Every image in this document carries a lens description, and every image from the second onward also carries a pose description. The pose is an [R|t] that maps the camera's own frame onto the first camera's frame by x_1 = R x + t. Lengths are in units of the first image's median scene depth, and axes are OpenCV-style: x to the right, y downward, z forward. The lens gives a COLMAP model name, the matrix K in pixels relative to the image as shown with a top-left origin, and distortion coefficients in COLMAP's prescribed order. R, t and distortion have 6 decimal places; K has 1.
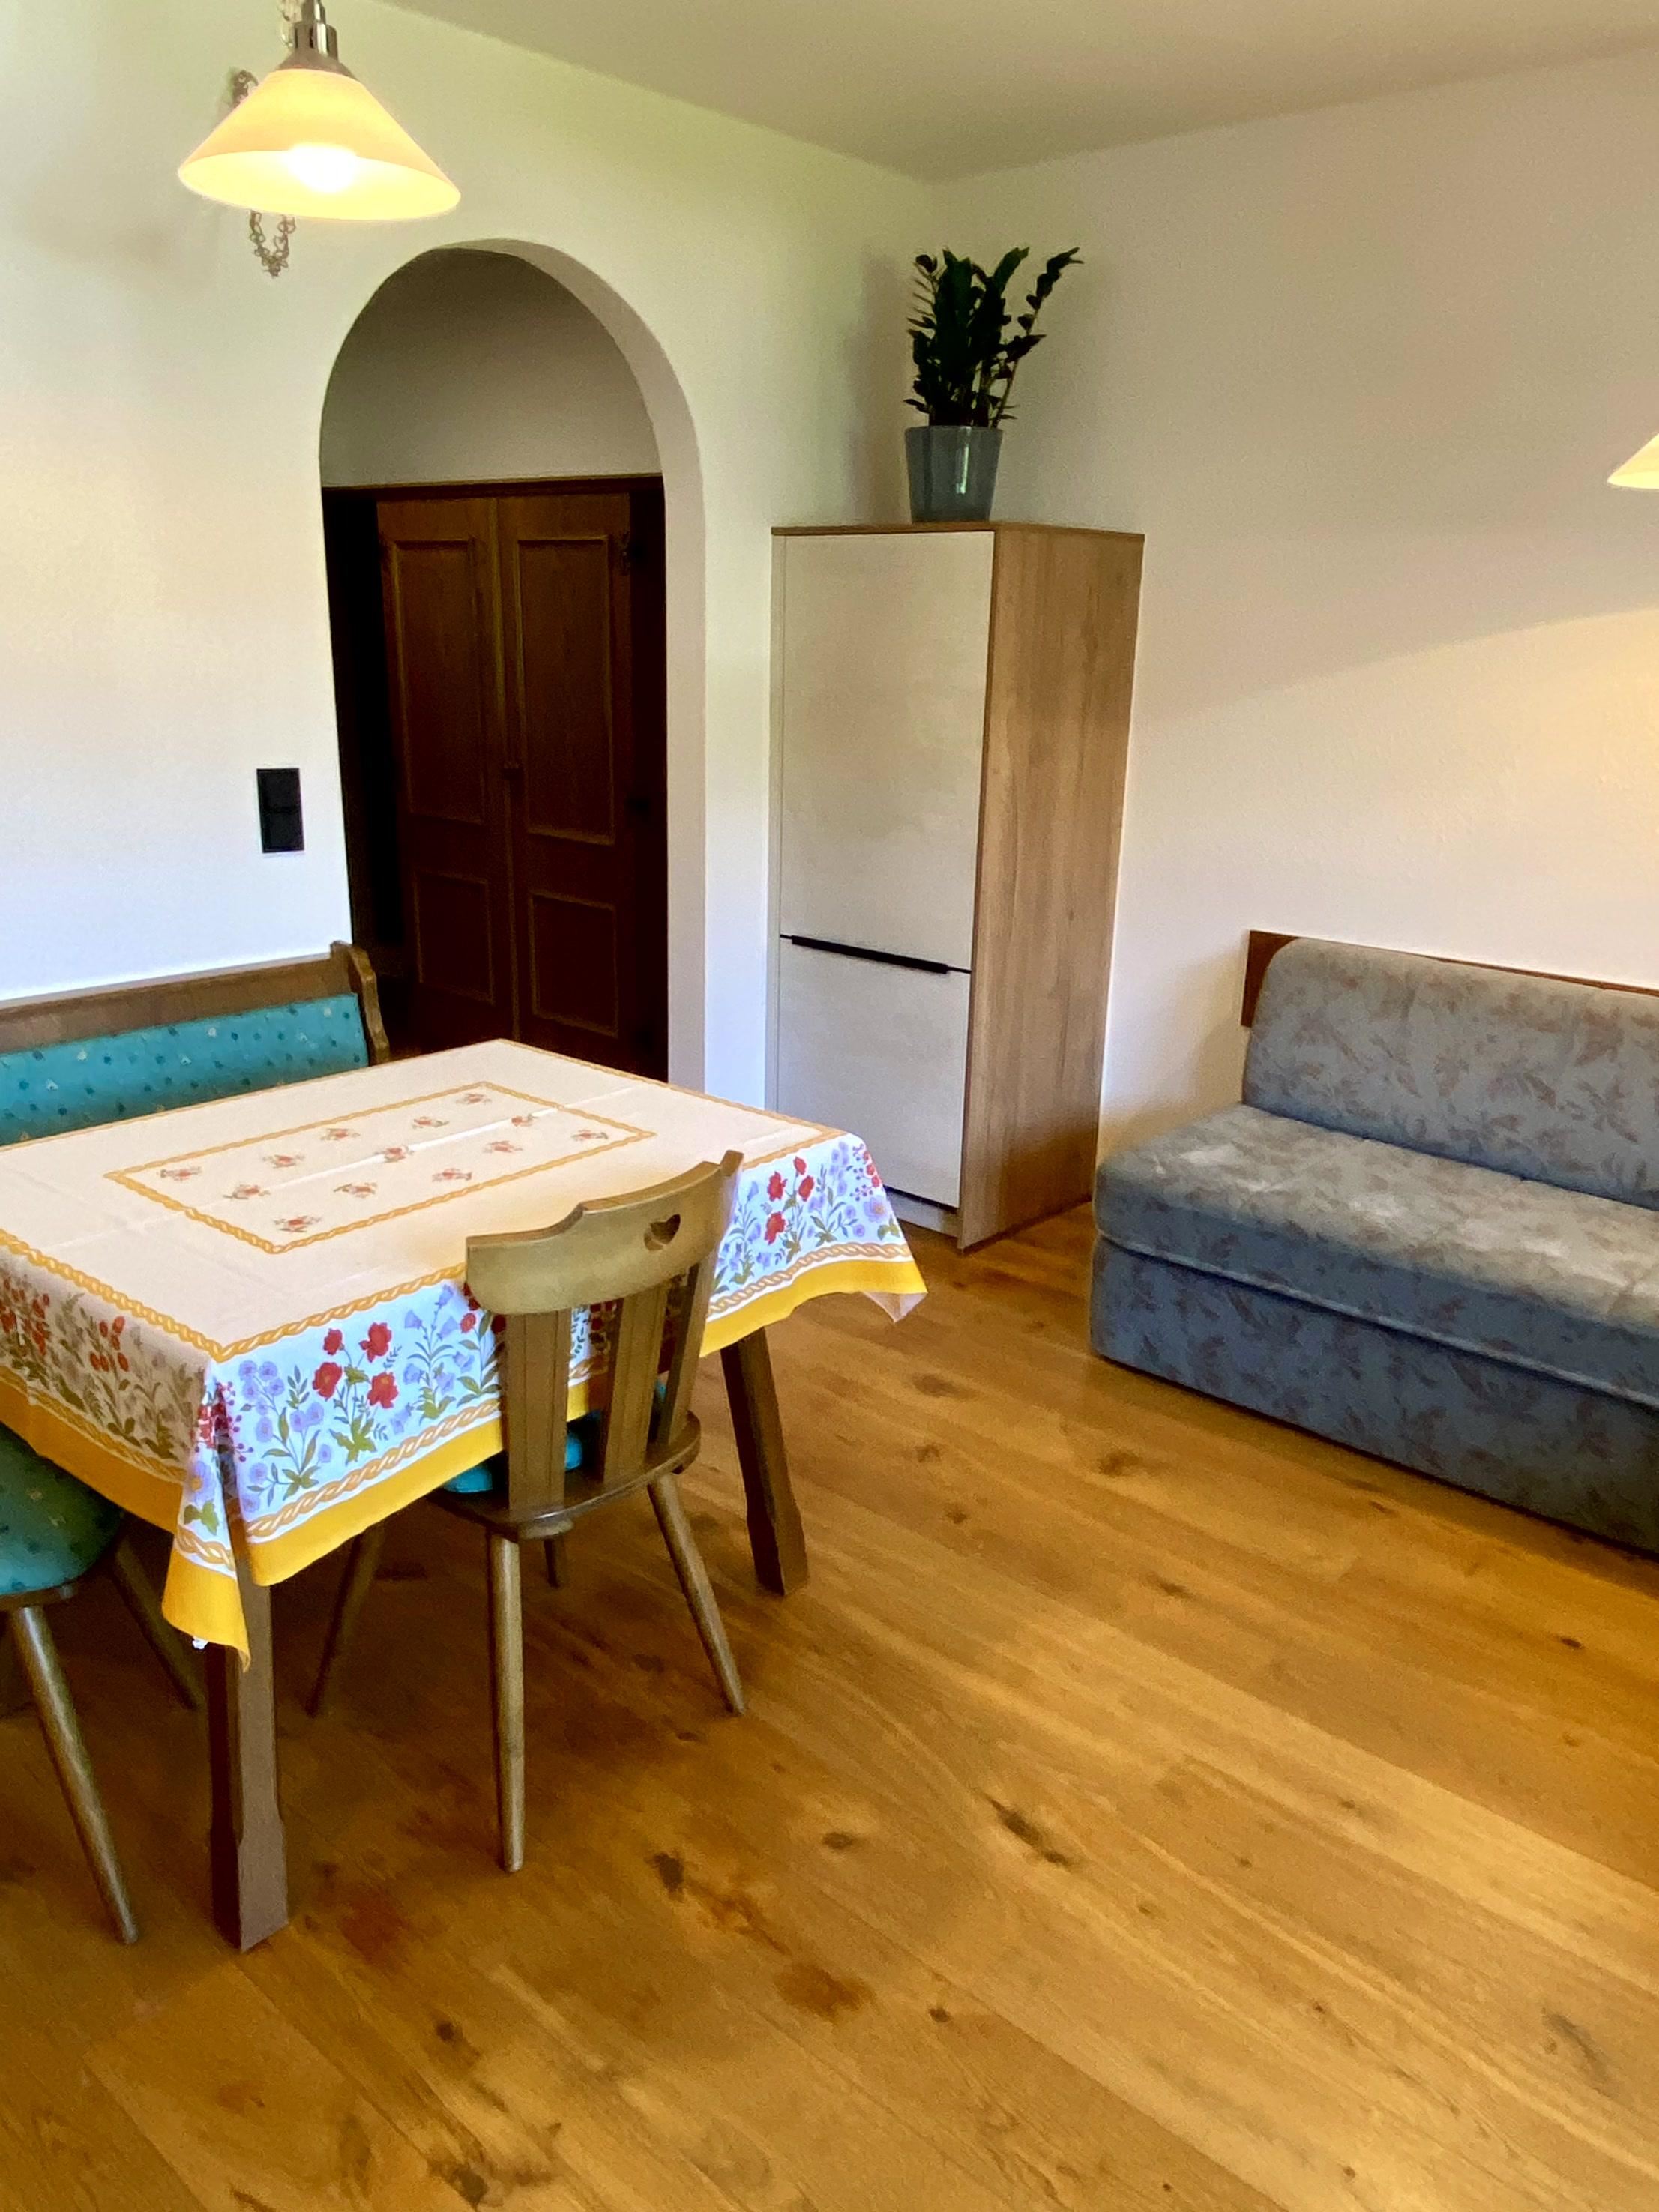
lens RADIAL K [[1581.8, 0, 846.8], [0, 1581.8, 1111.4], [0, 0, 1]] dist [0.008522, -0.000155]
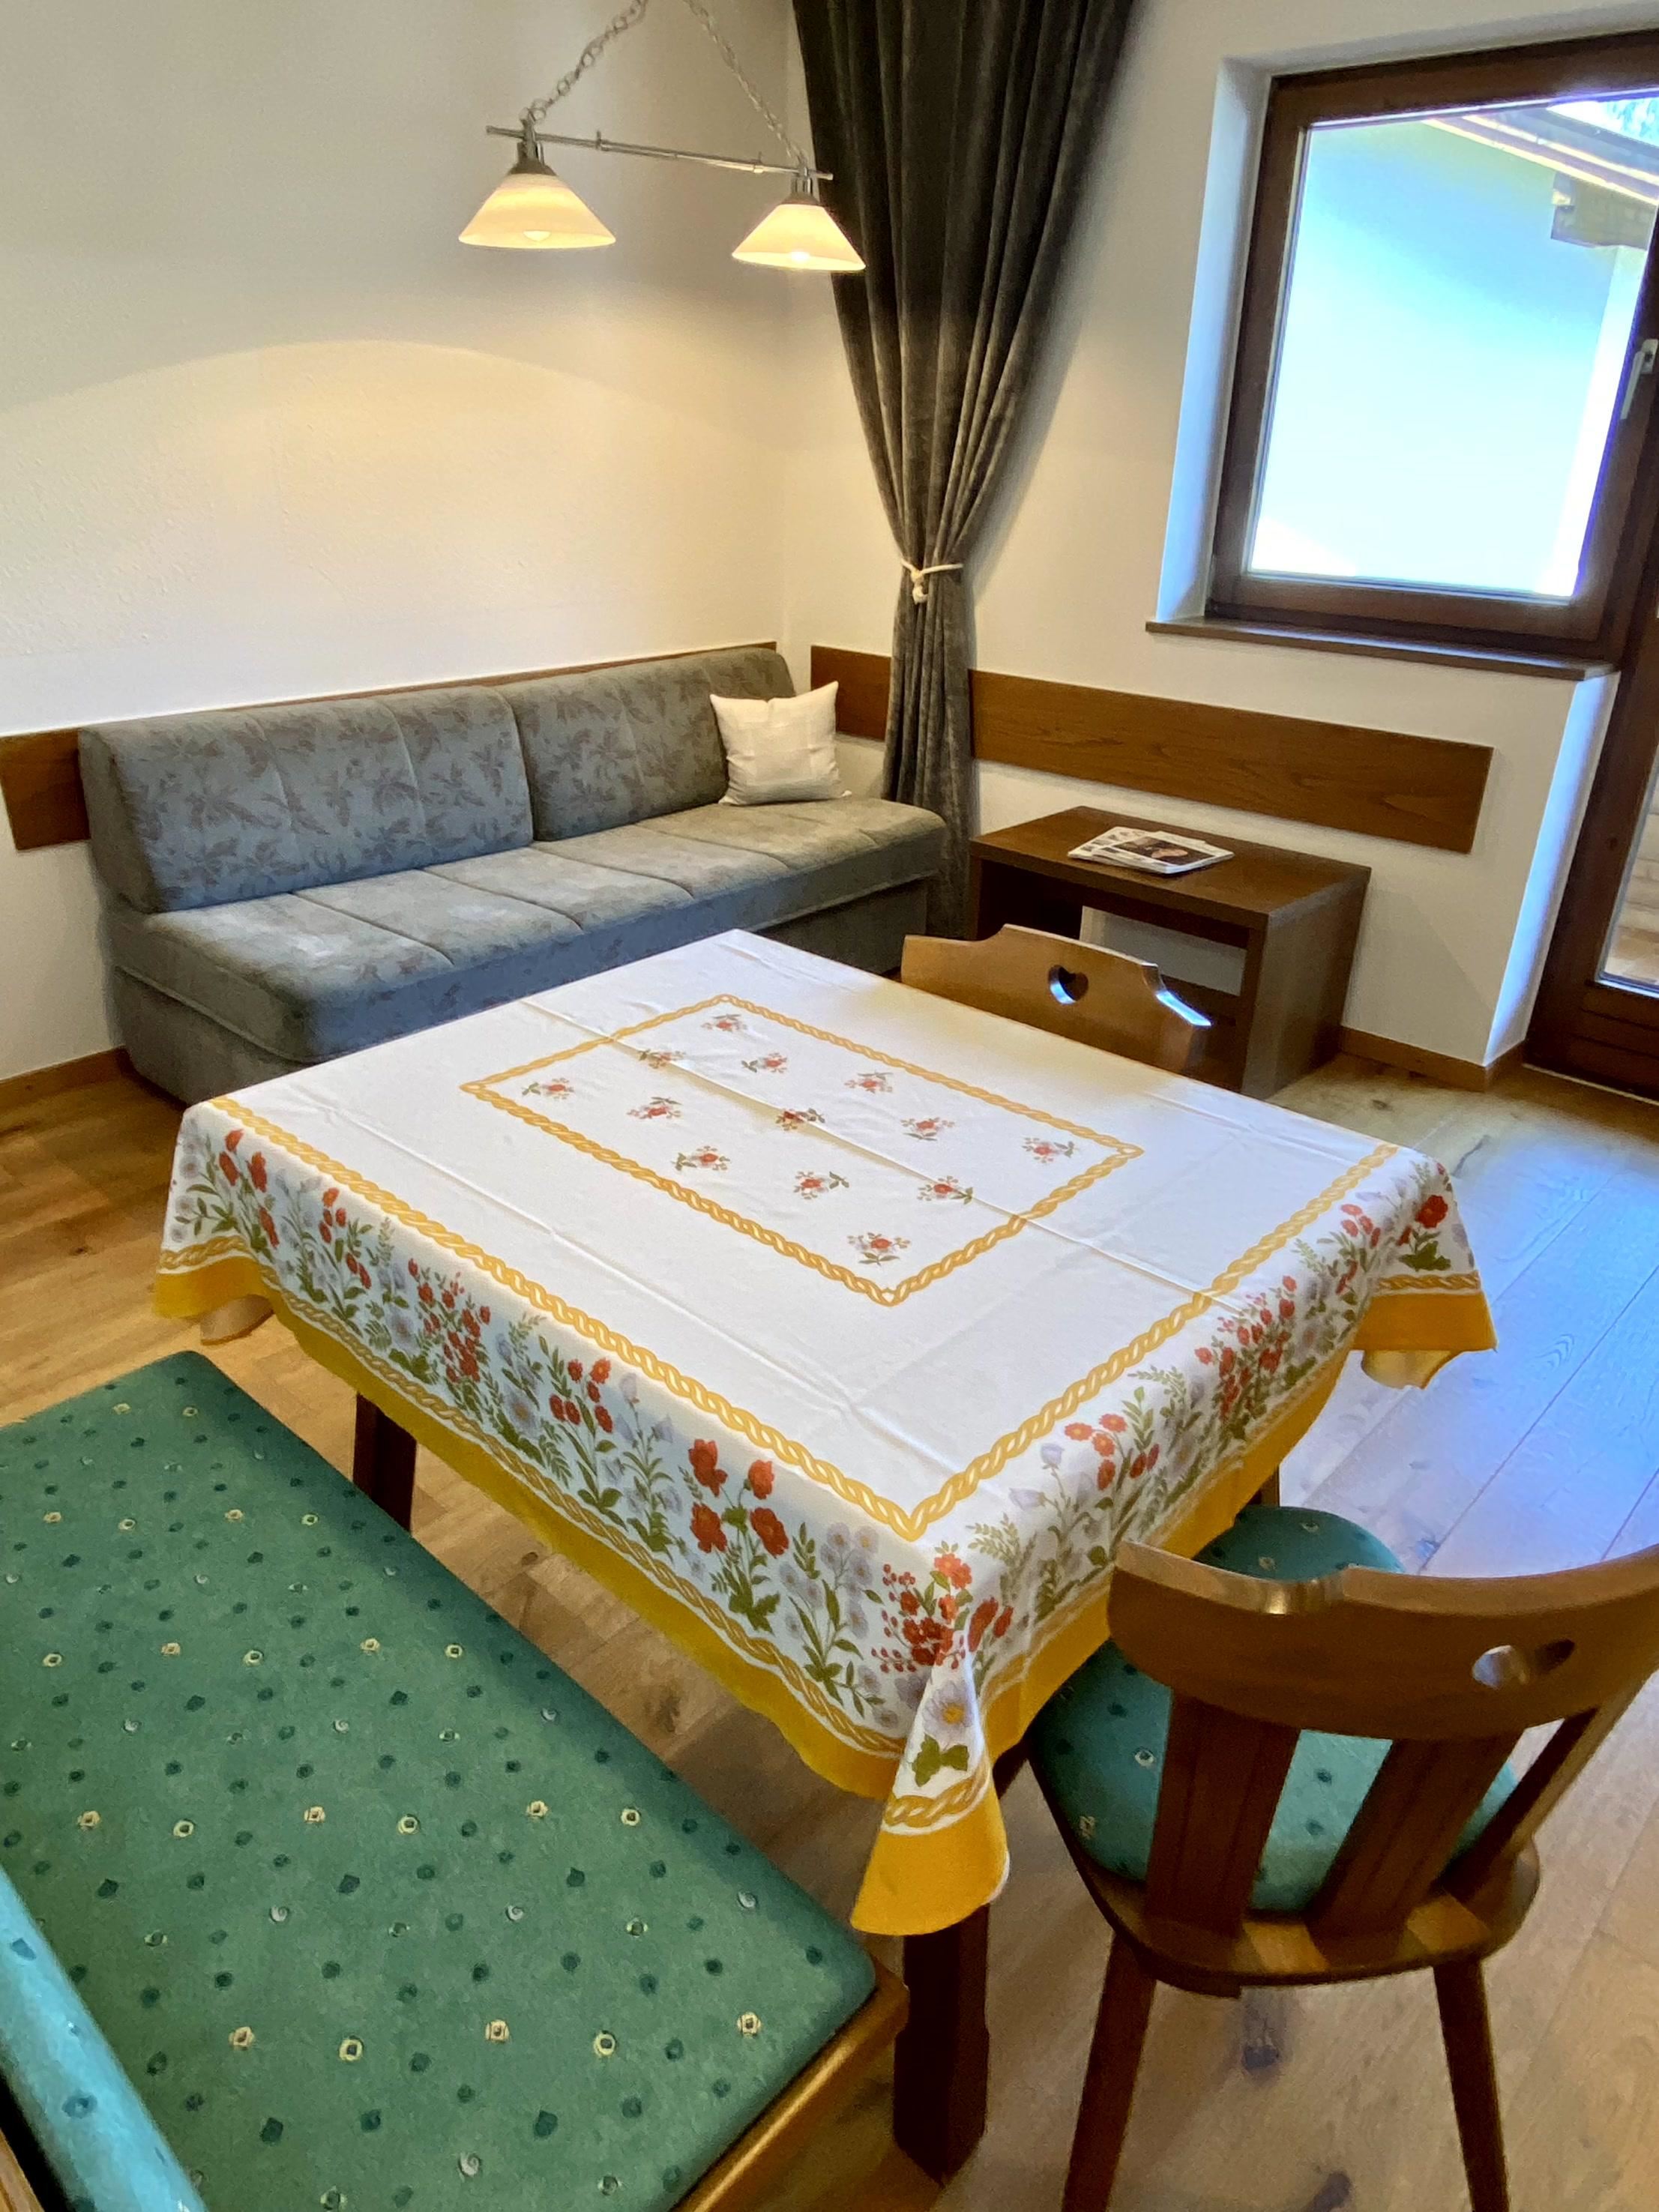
lens RADIAL K [[1433.8, 0, 838.8], [0, 1433.8, 1106.8], [0, 0, 1]] dist [0.002441, -0.006196]
pose [[0.056594, -0.456935, 0.887698, -0.864776], [0.279044, 0.860929, 0.425366, -0.256853], [-0.958609, 0.223634, 0.176228, 0.822810]]
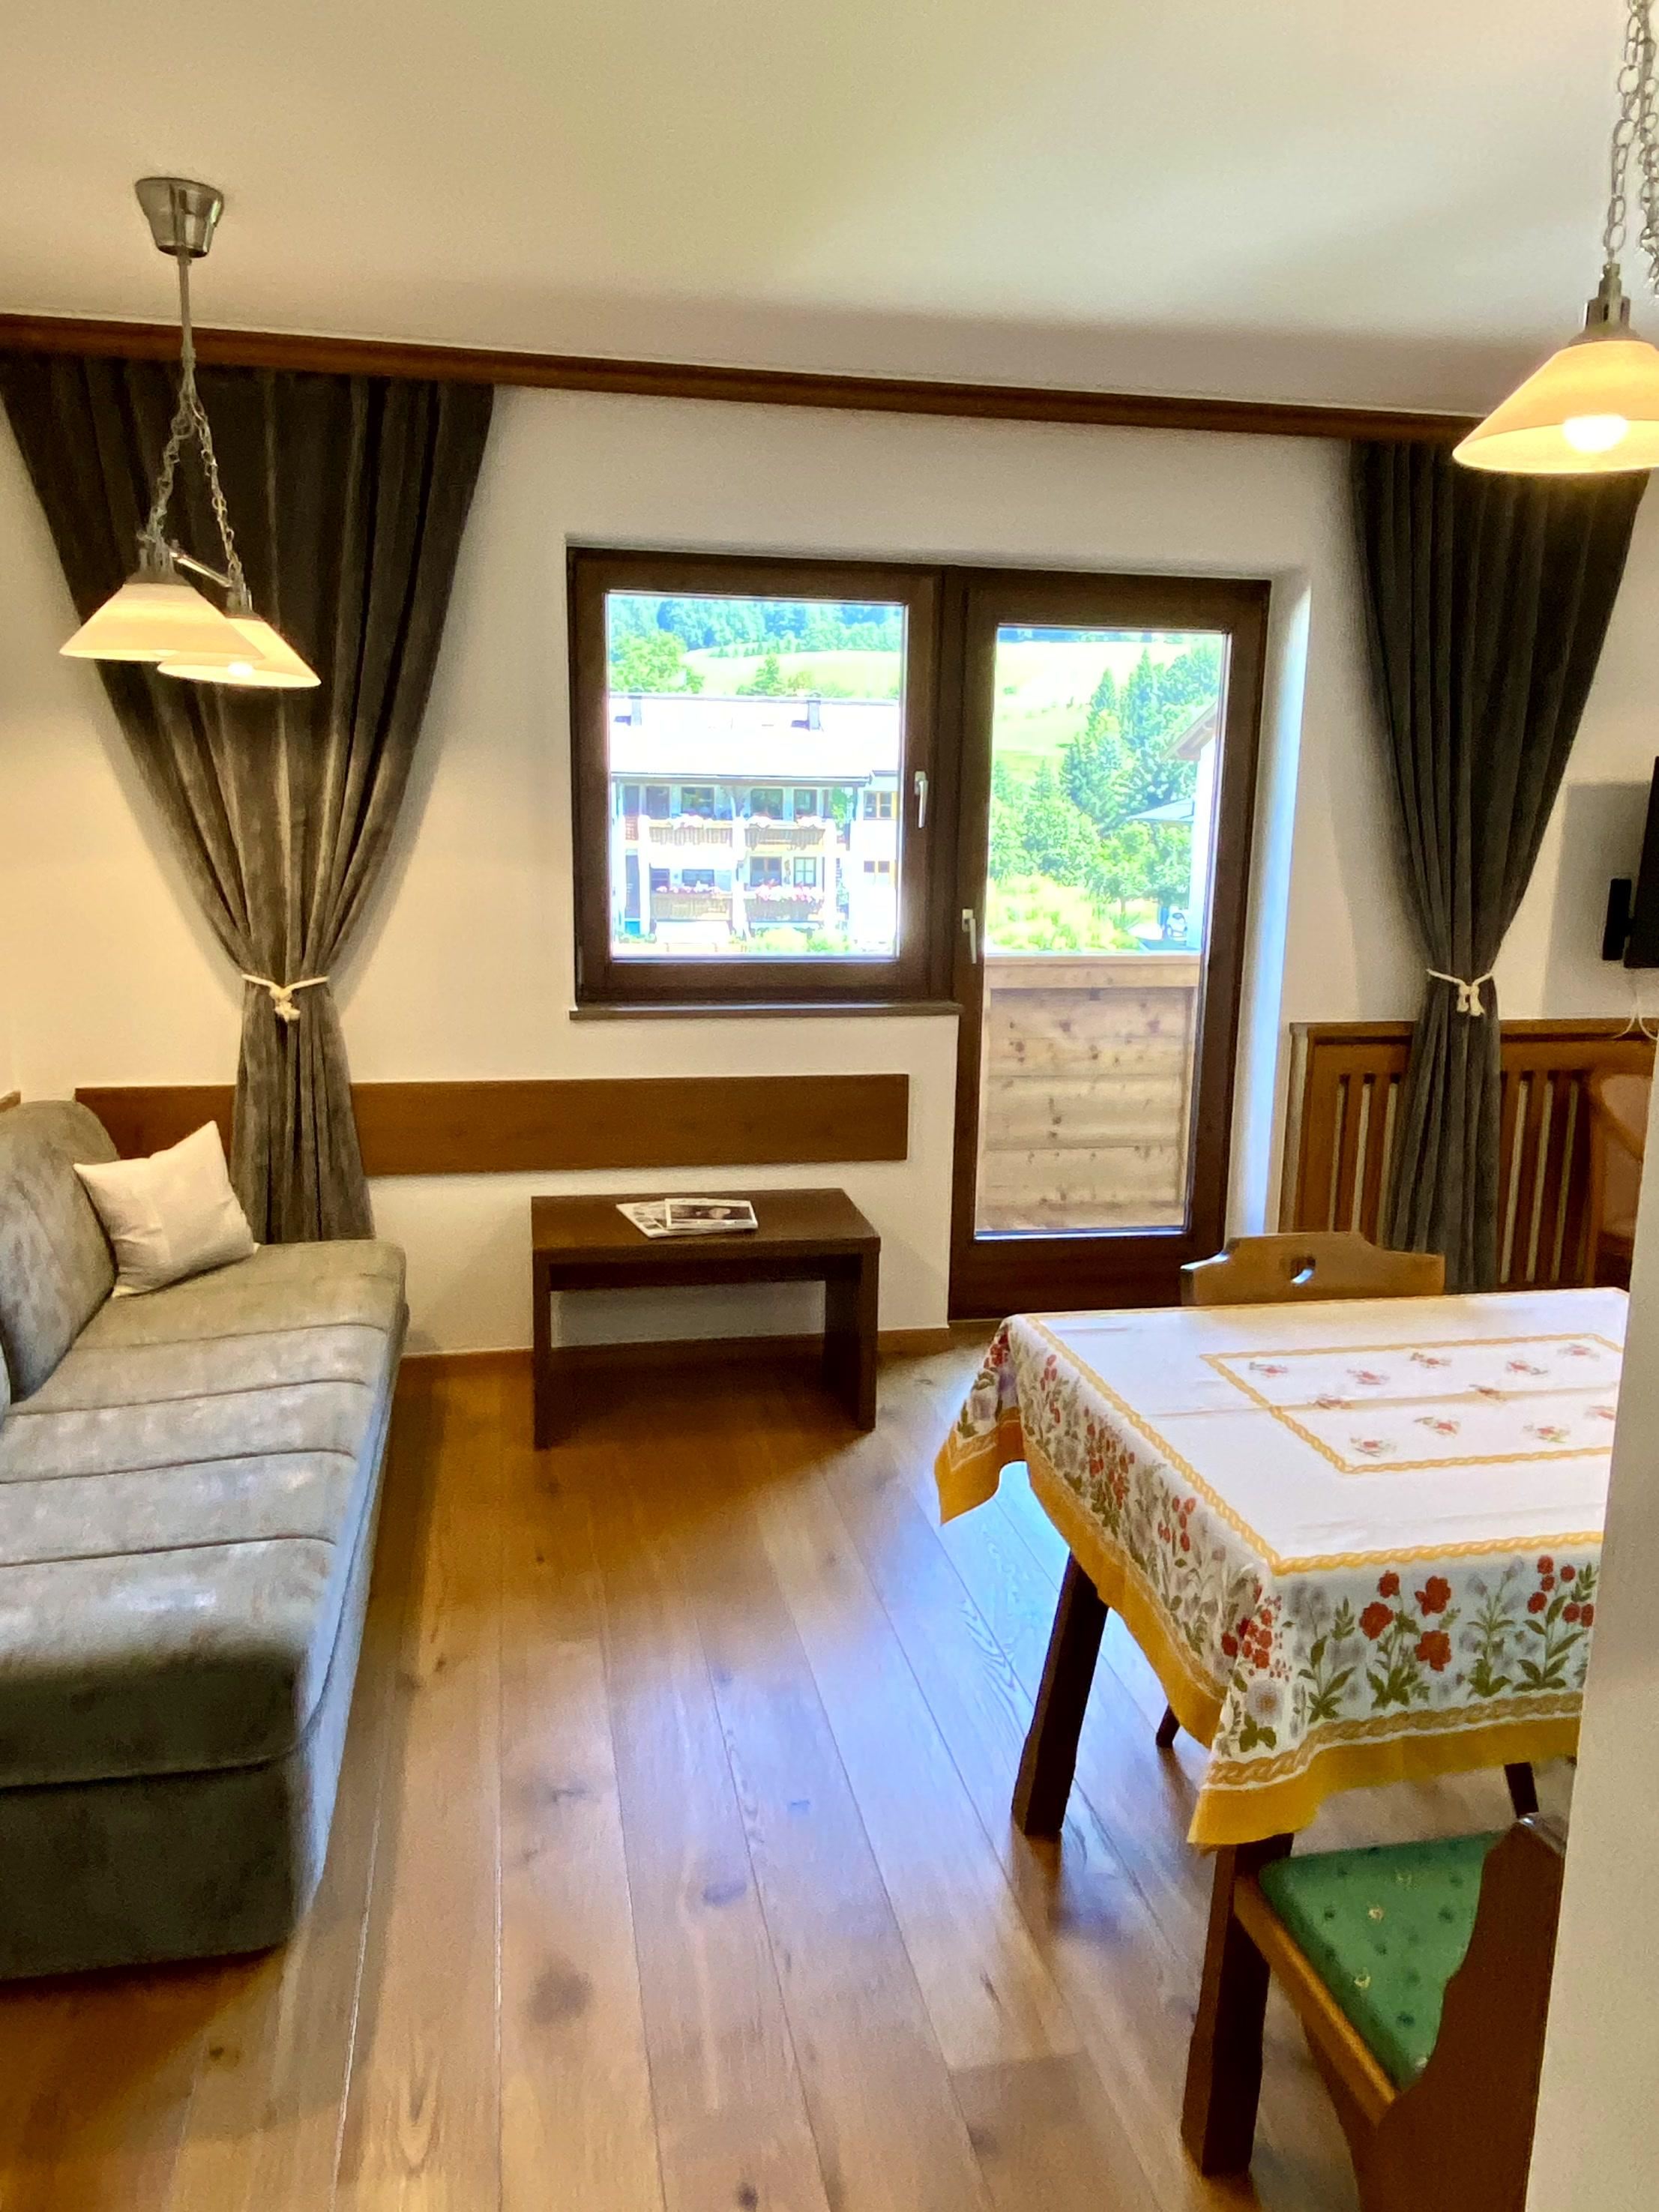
lens RADIAL K [[1581.8, 0, 824.6], [0, 1581.8, 1094.8], [0, 0, 1]] dist [0.008522, -0.000155]
pose [[-0.772799, -0.152652, 0.616018, -0.517108], [0.152157, 0.897769, 0.413352, -0.564198], [-0.616141, 0.413169, -0.670568, 1.737462]]
